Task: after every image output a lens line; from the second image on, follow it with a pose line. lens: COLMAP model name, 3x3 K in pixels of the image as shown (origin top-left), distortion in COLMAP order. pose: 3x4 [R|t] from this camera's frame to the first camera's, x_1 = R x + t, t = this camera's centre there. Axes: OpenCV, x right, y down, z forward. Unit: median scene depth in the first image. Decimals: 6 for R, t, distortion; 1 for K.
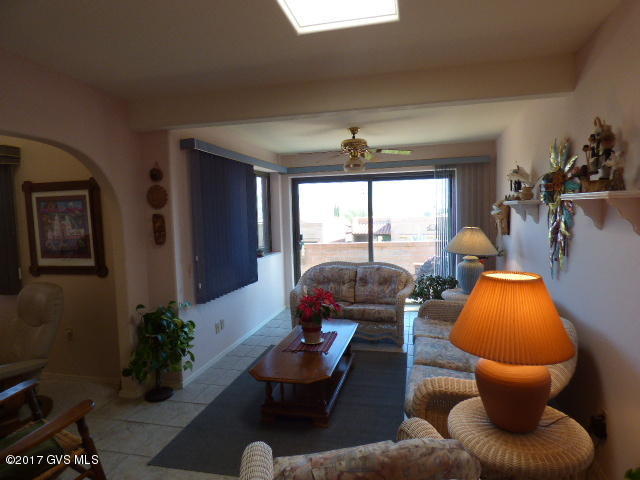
lens RADIAL K [[393.1, 0, 322.8], [0, 393.1, 239.9], [0, 0, 1]] dist [-0.013506, 0.012215]
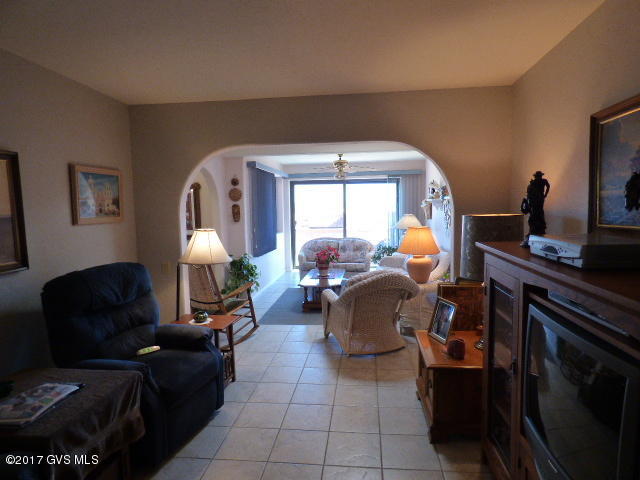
lens RADIAL K [[393.1, 0, 322.3], [0, 393.1, 236.7], [0, 0, 1]] dist [-0.013506, 0.012215]
pose [[0.992295, -0.000457, 0.123899, -0.197278], [-0.000370, 0.999978, 0.006656, 0.051864], [-0.123899, -0.006651, 0.992273, -0.614881]]
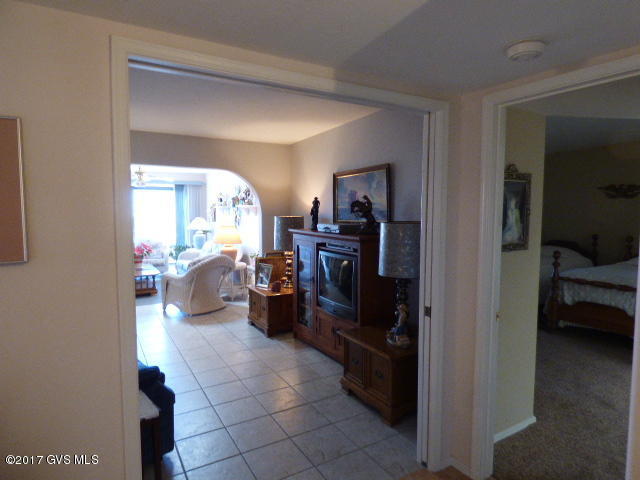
lens RADIAL K [[393.1, 0, 324.6], [0, 393.1, 238.8], [0, 0, 1]] dist [-0.013506, 0.012215]
pose [[0.715747, -0.022387, 0.698000, -0.598062], [0.026409, 0.999639, 0.004981, 0.085223], [-0.697860, 0.014868, 0.716080, -0.948275]]
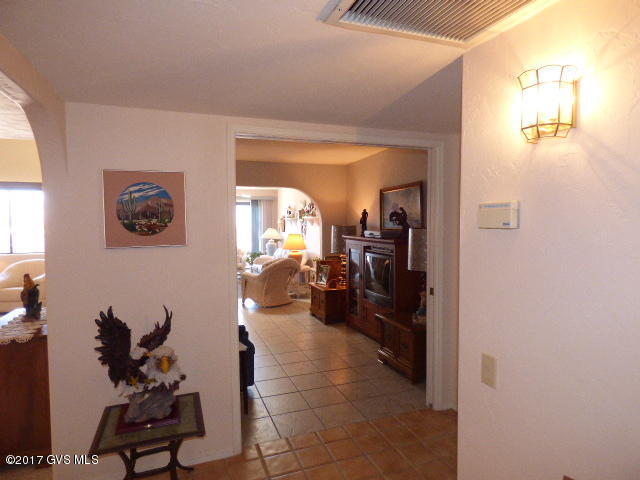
lens RADIAL K [[393.1, 0, 324.7], [0, 393.1, 230.6], [0, 0, 1]] dist [-0.013506, 0.012215]
pose [[0.825054, 0.008123, 0.564996, -0.701623], [0.023870, 0.998503, -0.049214, 0.107082], [-0.564550, 0.054090, 0.823625, -1.148455]]
